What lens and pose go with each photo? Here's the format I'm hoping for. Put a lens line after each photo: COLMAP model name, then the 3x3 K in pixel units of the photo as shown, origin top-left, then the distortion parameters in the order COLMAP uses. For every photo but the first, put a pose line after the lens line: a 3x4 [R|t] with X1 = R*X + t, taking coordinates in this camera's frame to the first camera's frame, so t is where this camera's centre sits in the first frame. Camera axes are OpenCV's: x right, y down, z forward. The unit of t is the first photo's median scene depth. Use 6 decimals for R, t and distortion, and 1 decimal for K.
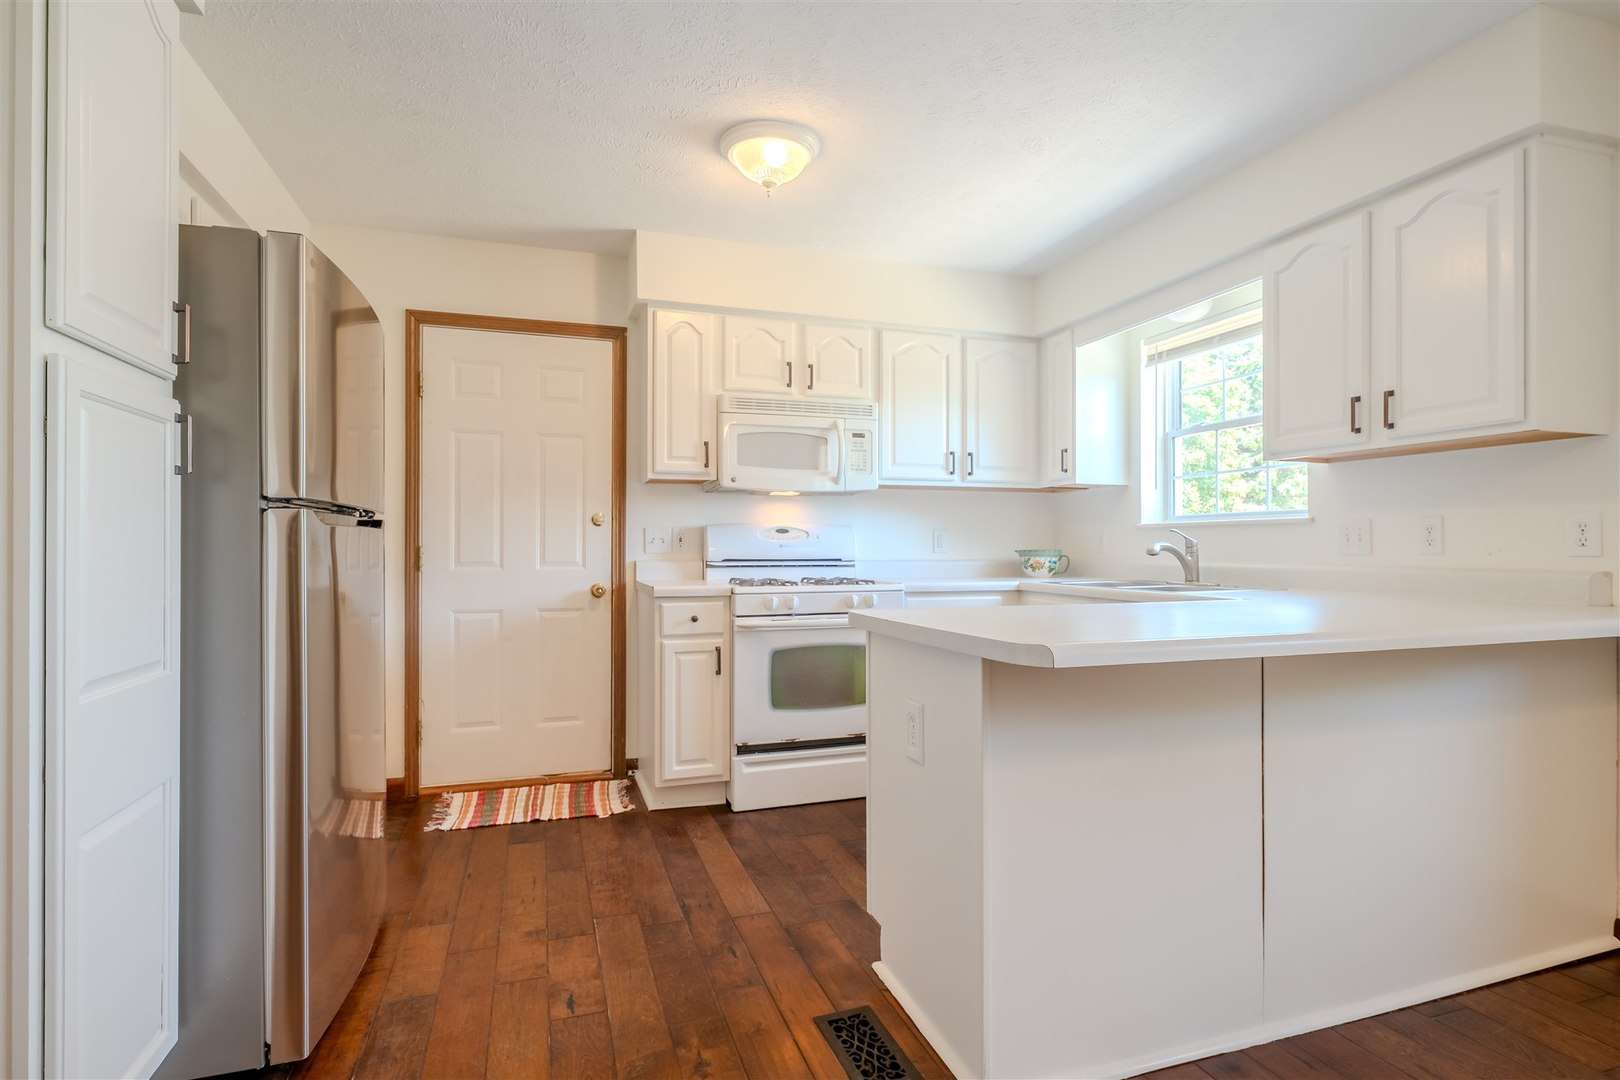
lens RADIAL K [[818.3, 0, 813.7], [0, 818.3, 539.7], [0, 0, 1]] dist [0.002277, 0.001109]
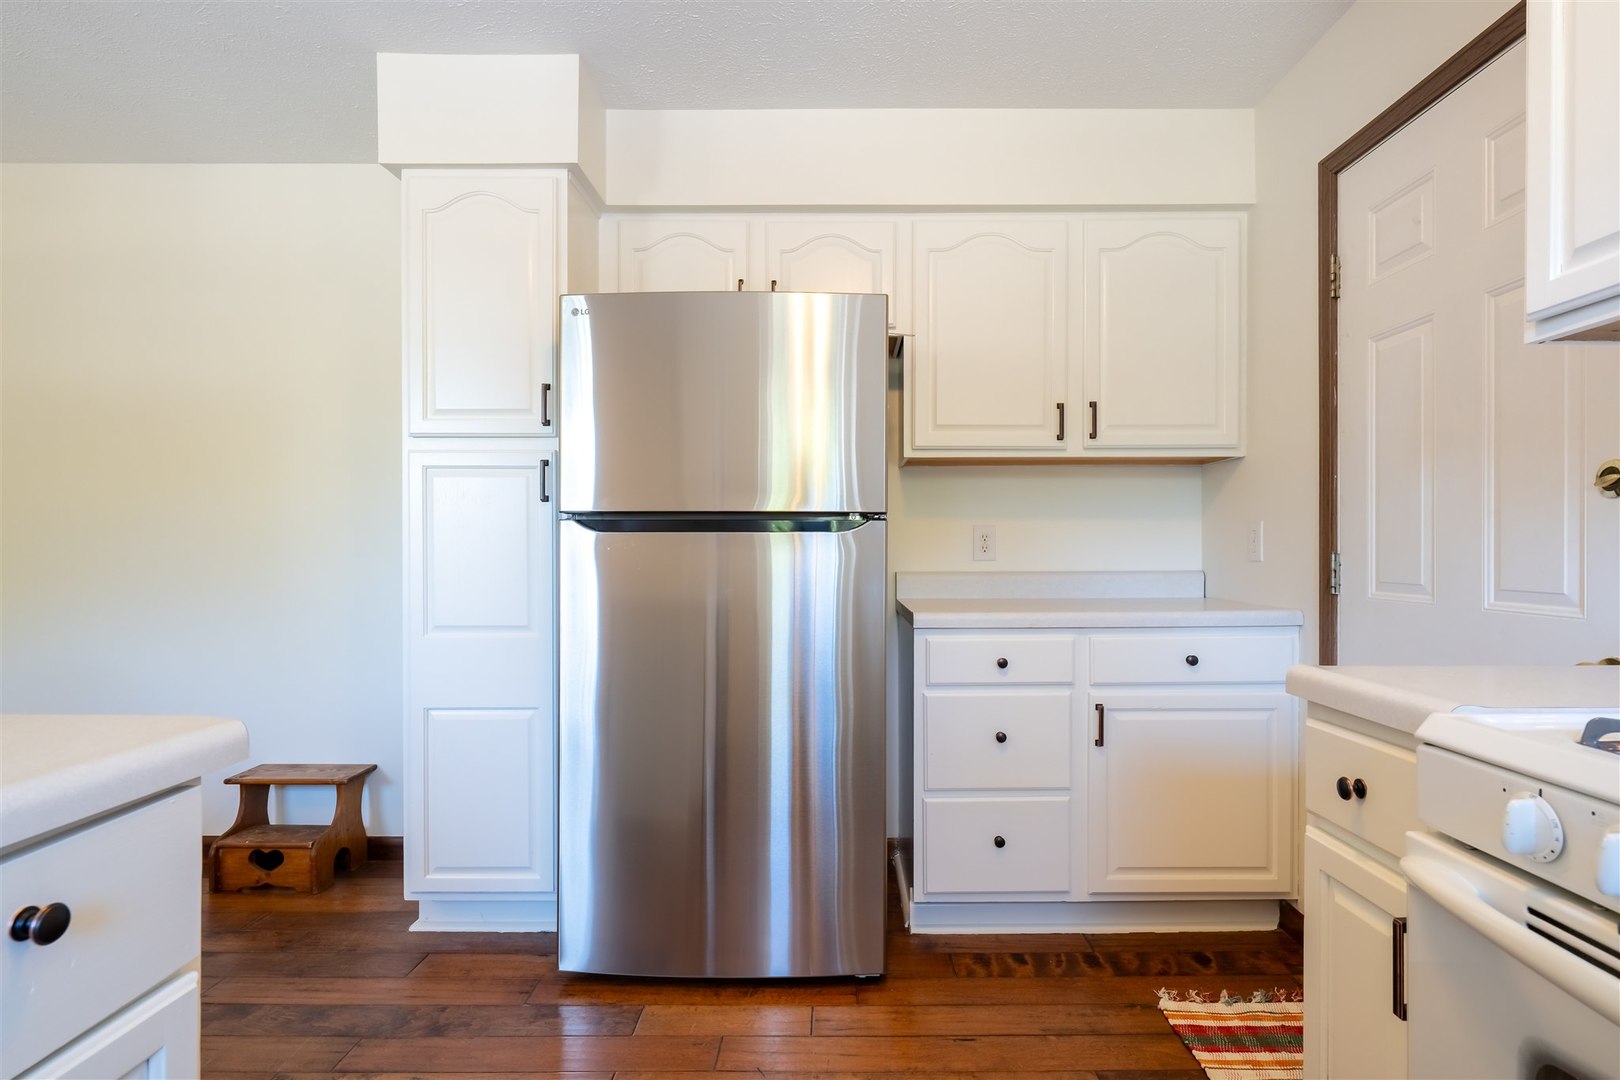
lens RADIAL K [[821.5, 0, 811.9], [0, 821.5, 549.9], [0, 0, 1]] dist [0.001295, -0.000210]
pose [[-0.337586, 0.003909, -0.941287, 0.320469], [0.008662, 0.999962, 0.001046, 0.001069], [0.941255, -0.007800, -0.337607, 1.323079]]
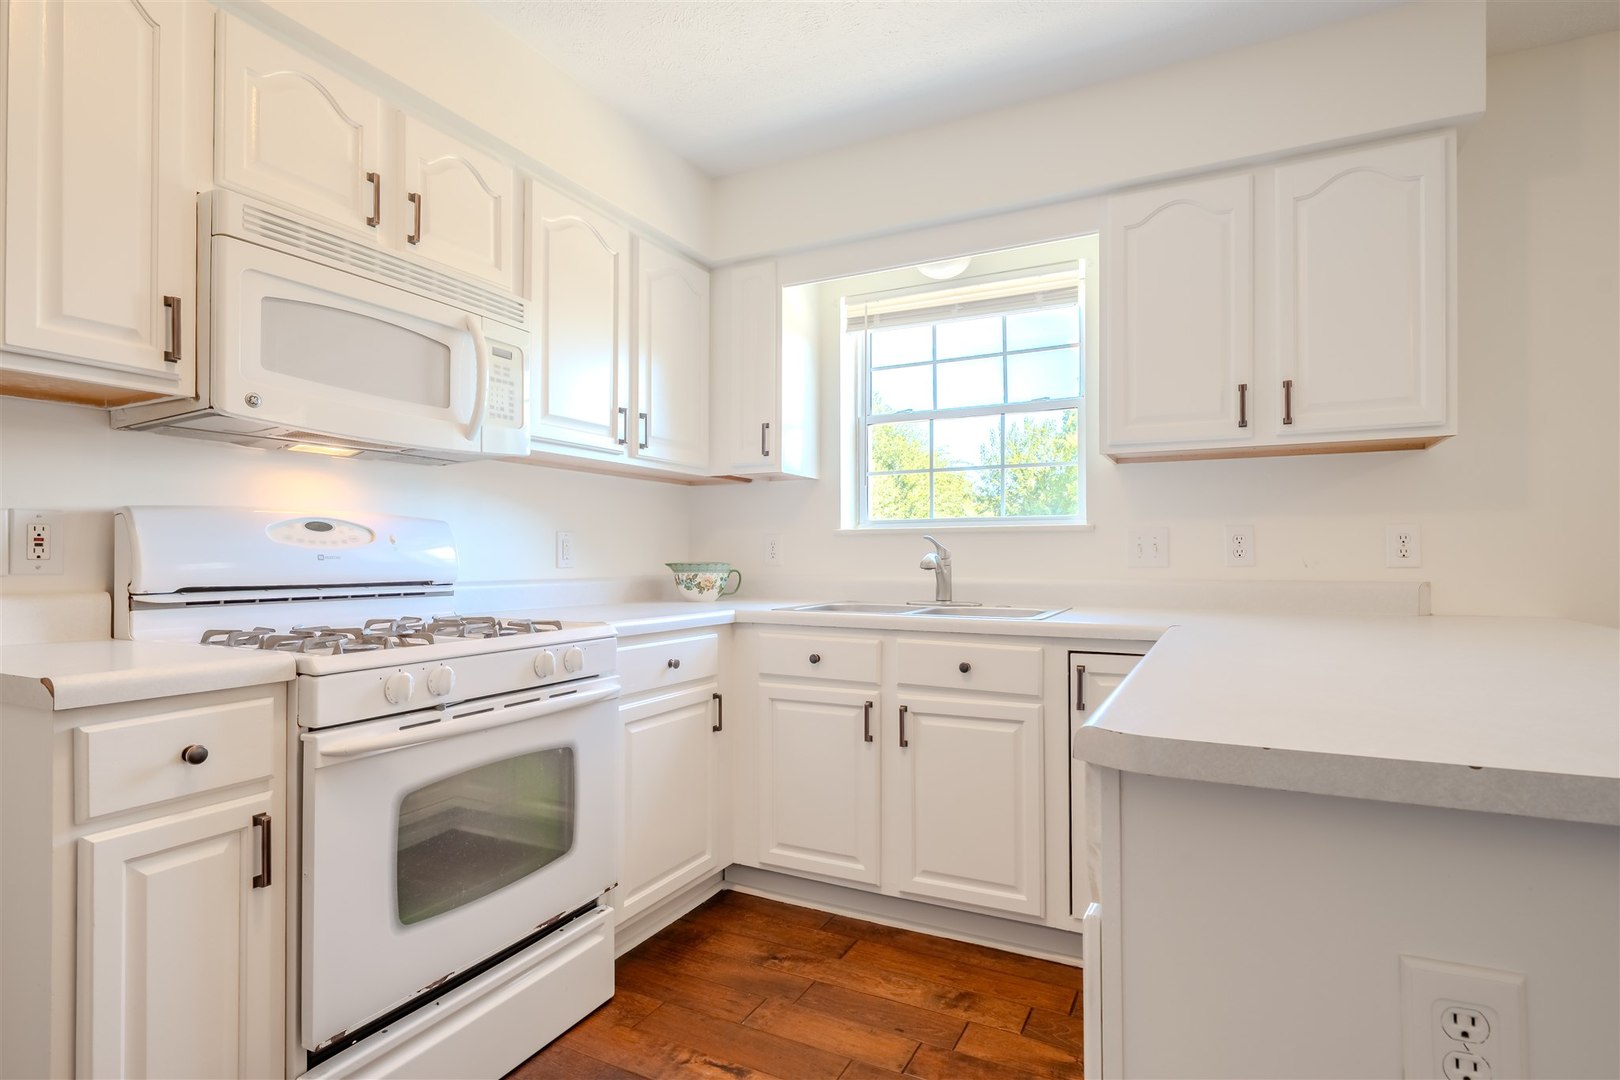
lens RADIAL K [[821.5, 0, 811.9], [0, 821.5, 549.9], [0, 0, 1]] dist [0.001295, -0.000210]
pose [[0.712370, 0.006505, 0.701774, -0.181310], [-0.005169, 0.999979, -0.004022, 0.004082], [-0.701785, -0.000763, 0.712388, 0.471281]]
